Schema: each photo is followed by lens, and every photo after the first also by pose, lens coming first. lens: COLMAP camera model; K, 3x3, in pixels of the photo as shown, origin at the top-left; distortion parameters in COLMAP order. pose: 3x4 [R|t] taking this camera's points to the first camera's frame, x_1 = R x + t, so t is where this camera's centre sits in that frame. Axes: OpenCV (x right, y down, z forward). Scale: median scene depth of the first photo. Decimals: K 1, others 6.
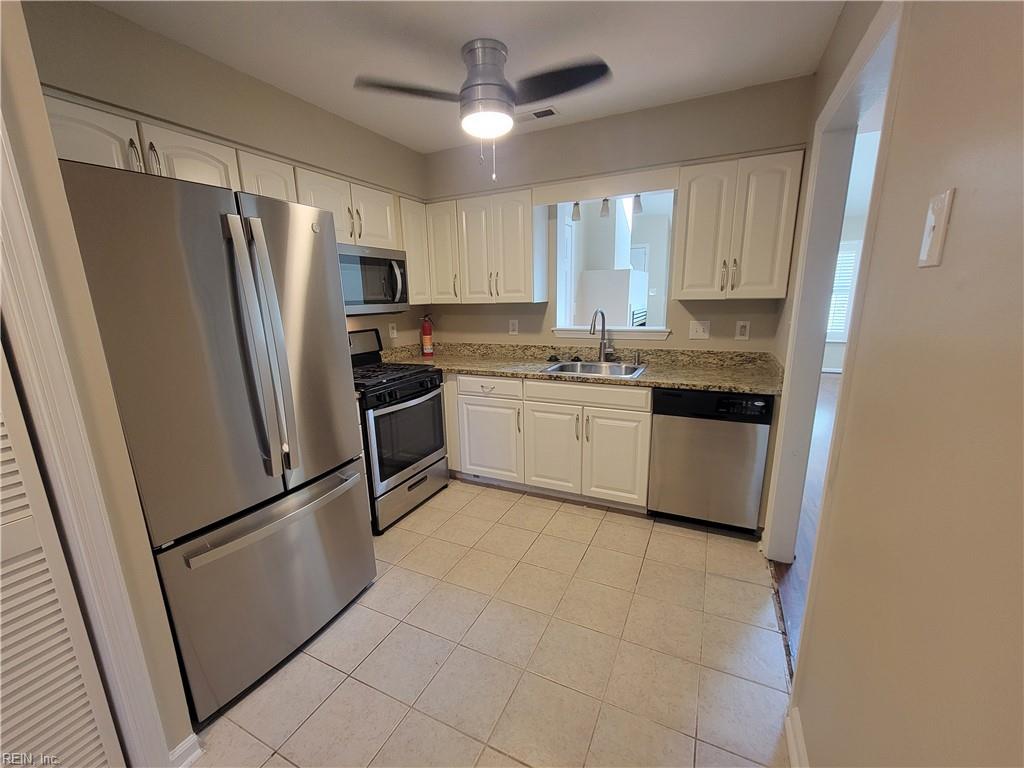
lens RADIAL K [[418.9, 0, 513.6], [0, 418.9, 389.4], [0, 0, 1]] dist [-0.004260, 0.003112]
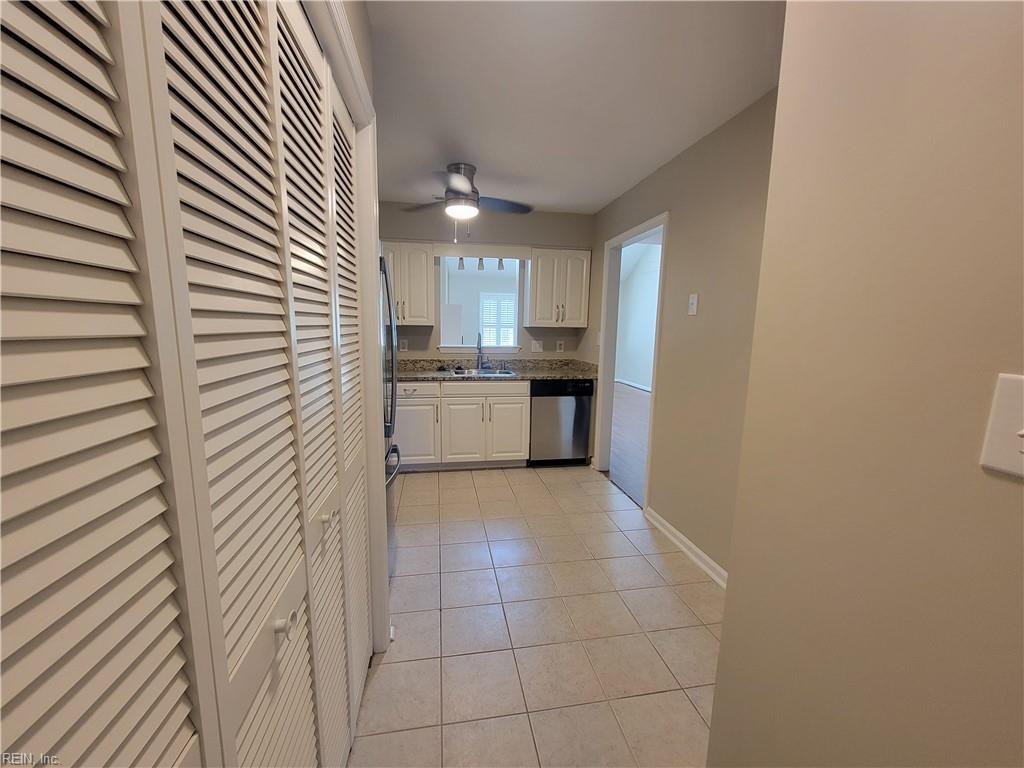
lens RADIAL K [[418.9, 0, 508.0], [0, 418.9, 385.9], [0, 0, 1]] dist [-0.004260, 0.003112]
pose [[0.813159, -0.047661, 0.580087, -0.592406], [0.096686, 0.993856, -0.053877, 0.084274], [-0.573955, 0.099897, 0.812771, -0.217952]]
